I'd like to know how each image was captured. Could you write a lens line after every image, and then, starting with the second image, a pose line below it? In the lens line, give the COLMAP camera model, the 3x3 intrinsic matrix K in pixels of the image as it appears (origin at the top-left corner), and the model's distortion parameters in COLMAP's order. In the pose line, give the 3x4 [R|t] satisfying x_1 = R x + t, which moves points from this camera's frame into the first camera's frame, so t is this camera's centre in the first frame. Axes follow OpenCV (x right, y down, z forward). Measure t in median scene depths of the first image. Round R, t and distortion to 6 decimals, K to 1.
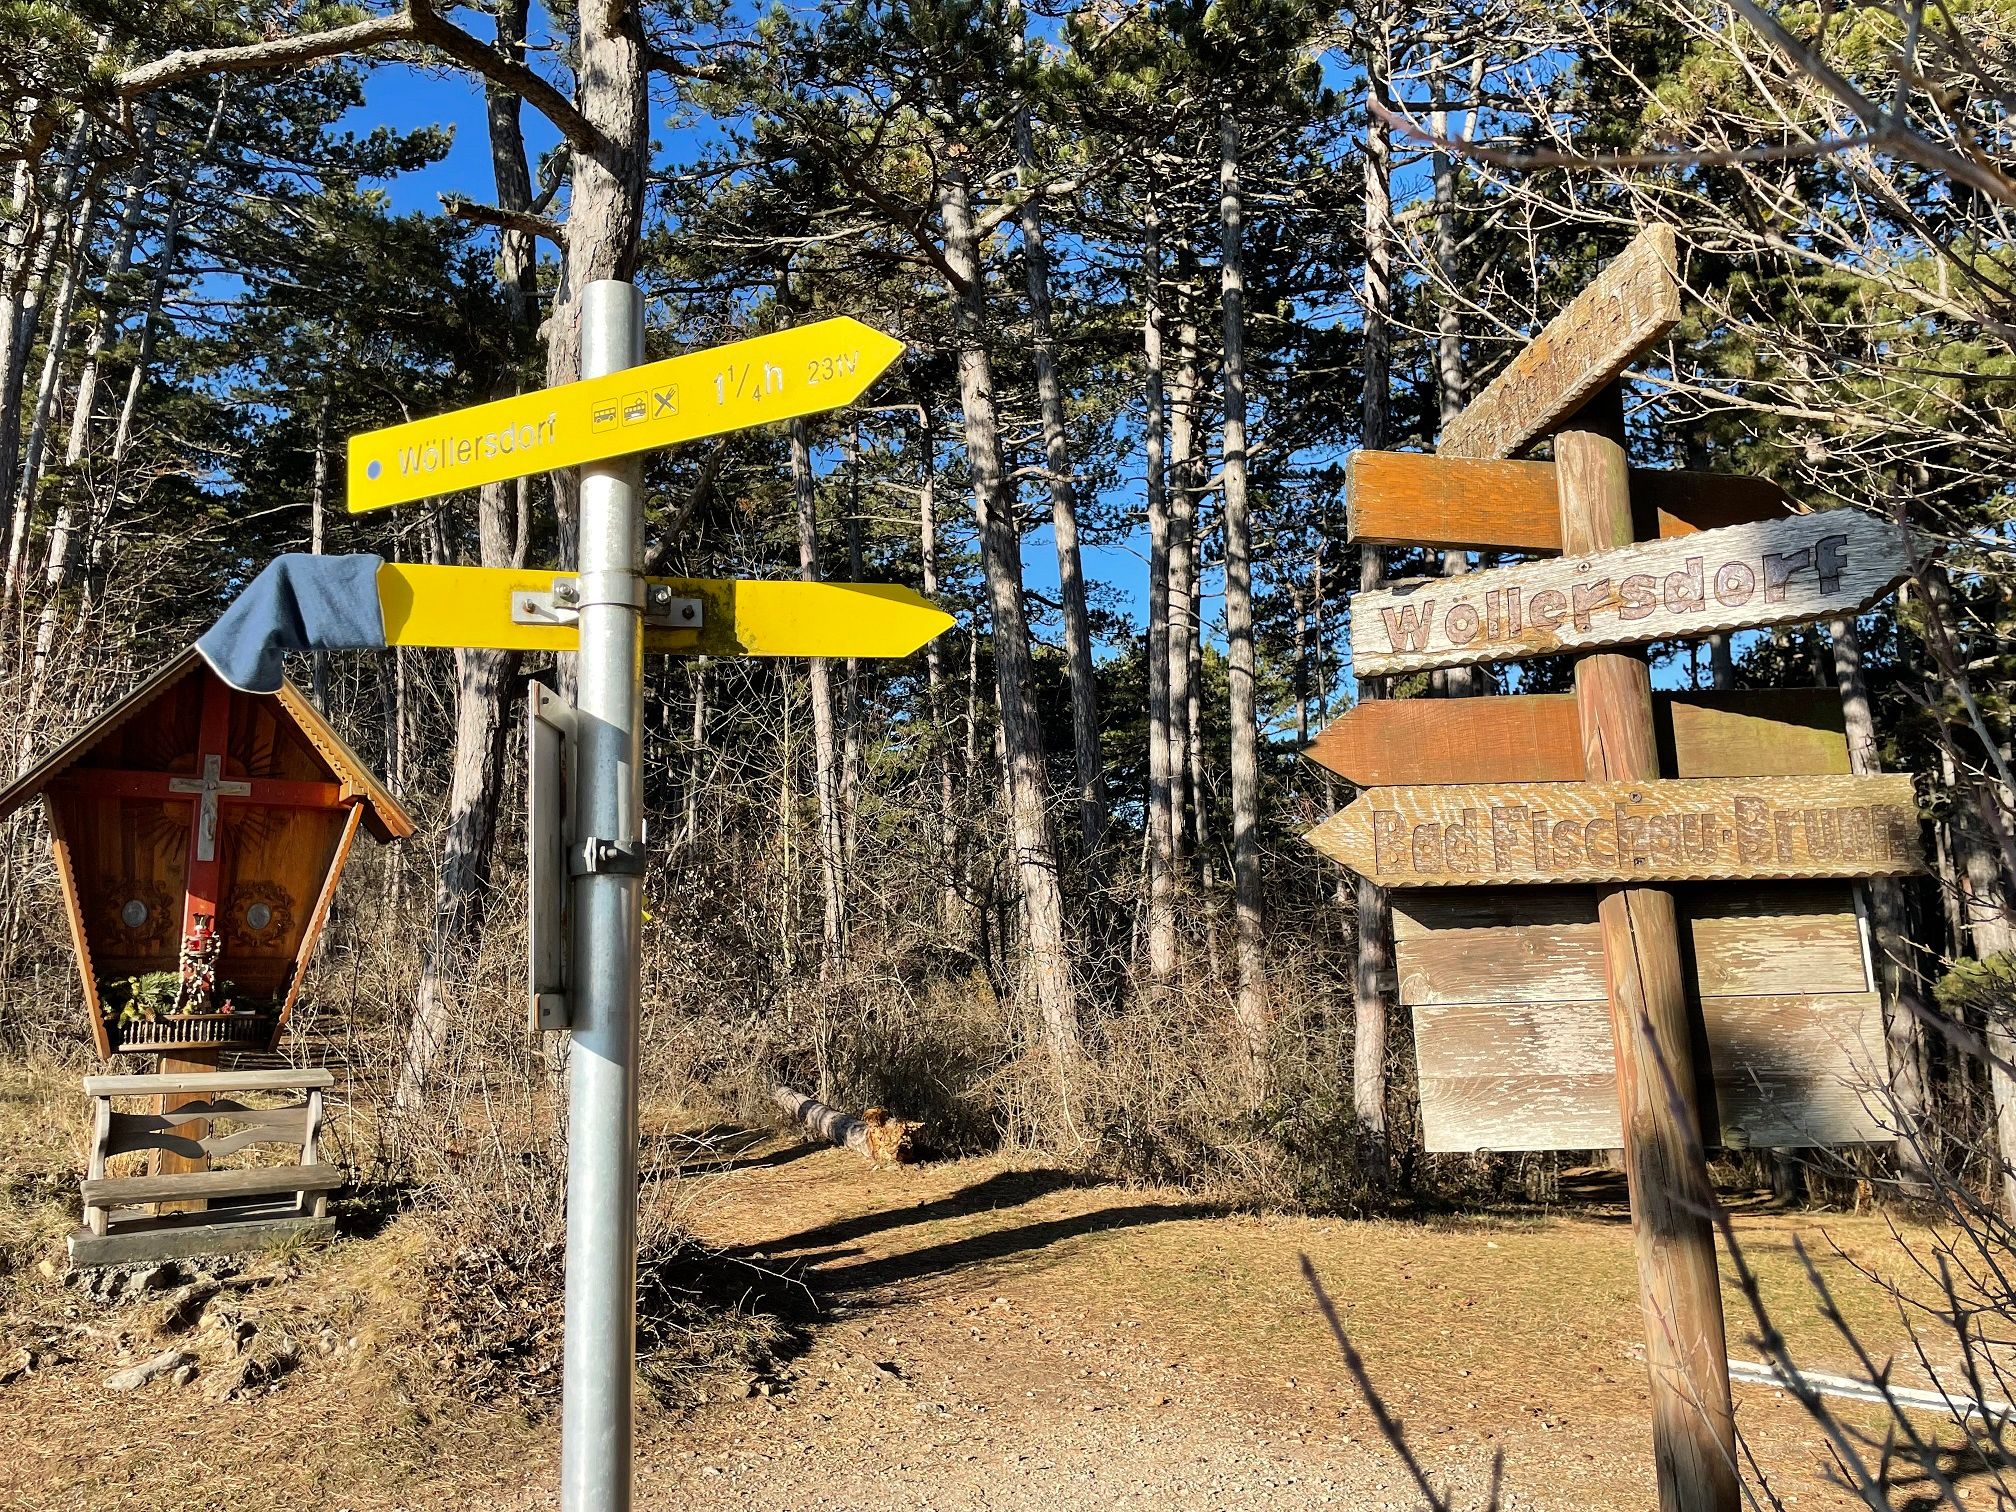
lens RADIAL K [[1536.2, 0, 1029.5], [0, 1536.2, 716.2], [0, 0, 1]] dist [0.089857, -0.122166]
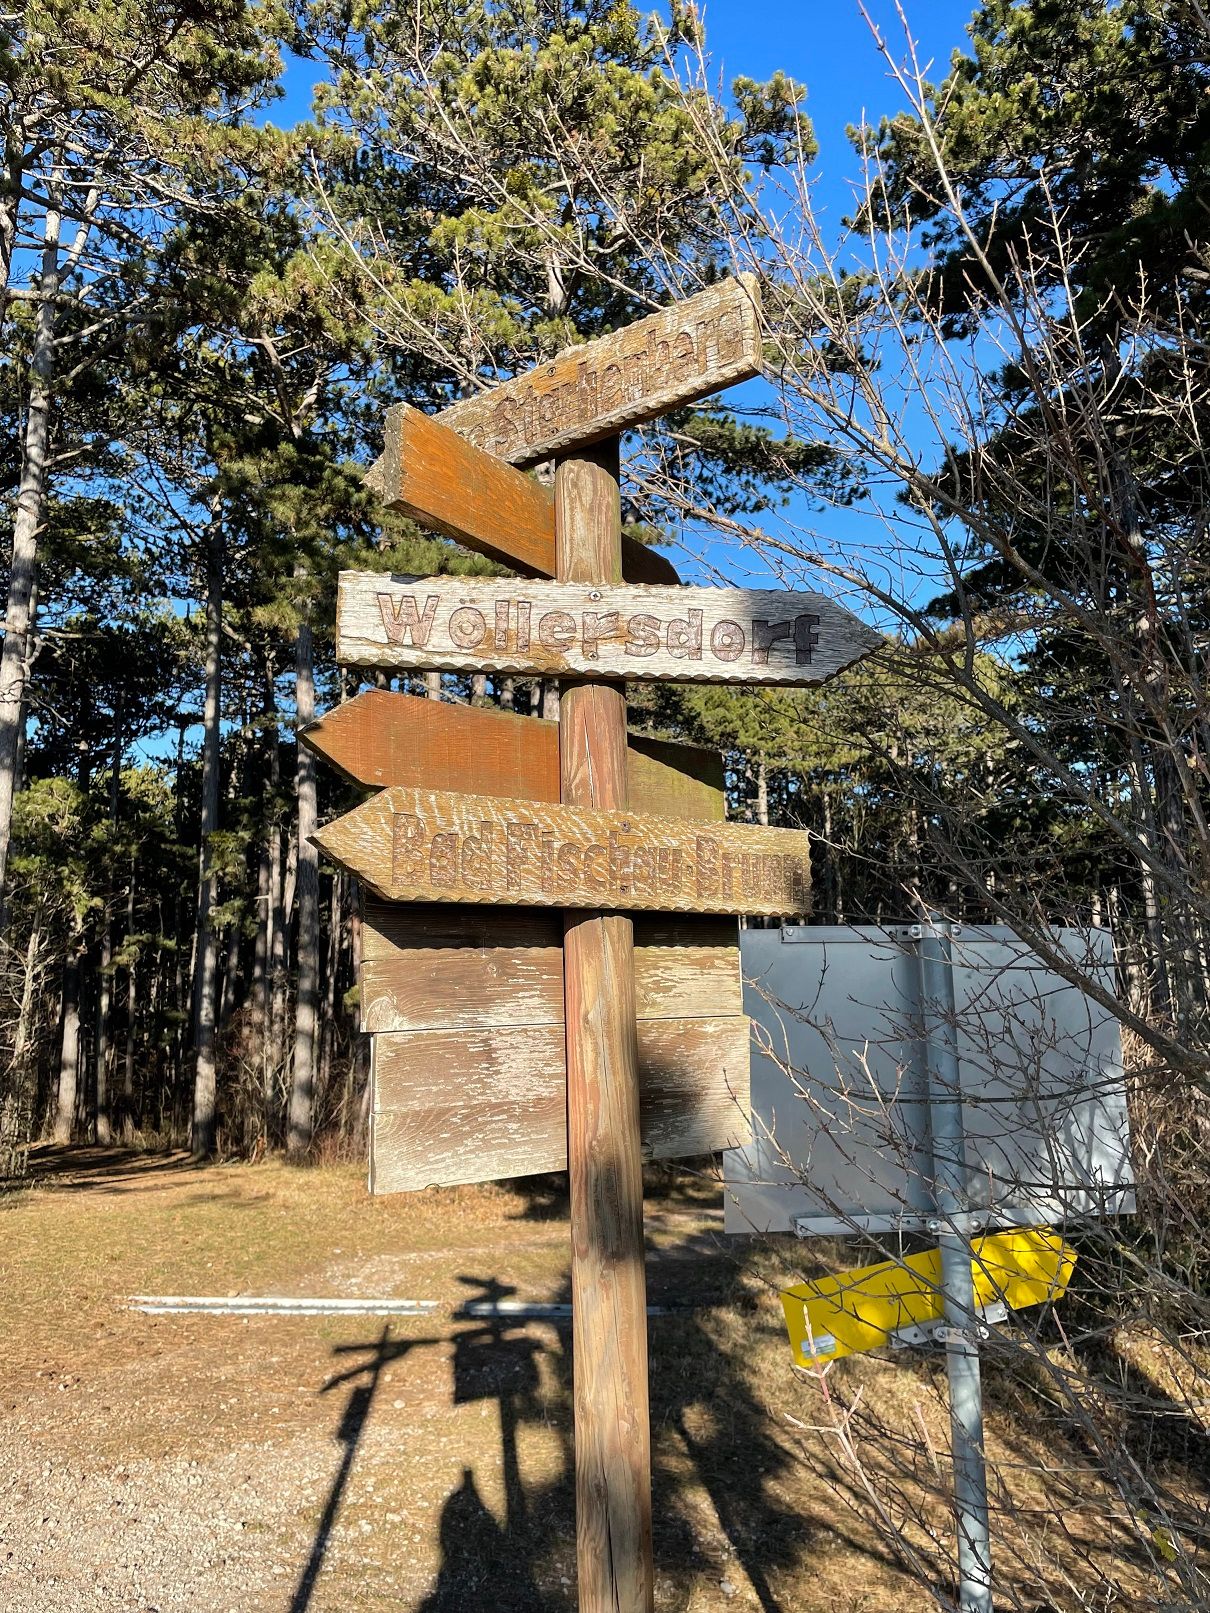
lens RADIAL K [[1215.7, 0, 605.0], [0, 1215.7, 806.5], [0, 0, 1]] dist [0.087000, -0.124163]
pose [[0.712998, 0.117535, 0.691245, -0.164169], [-0.133512, 0.990571, -0.030716, 0.060962], [-0.688338, -0.070389, 0.721967, 0.403655]]
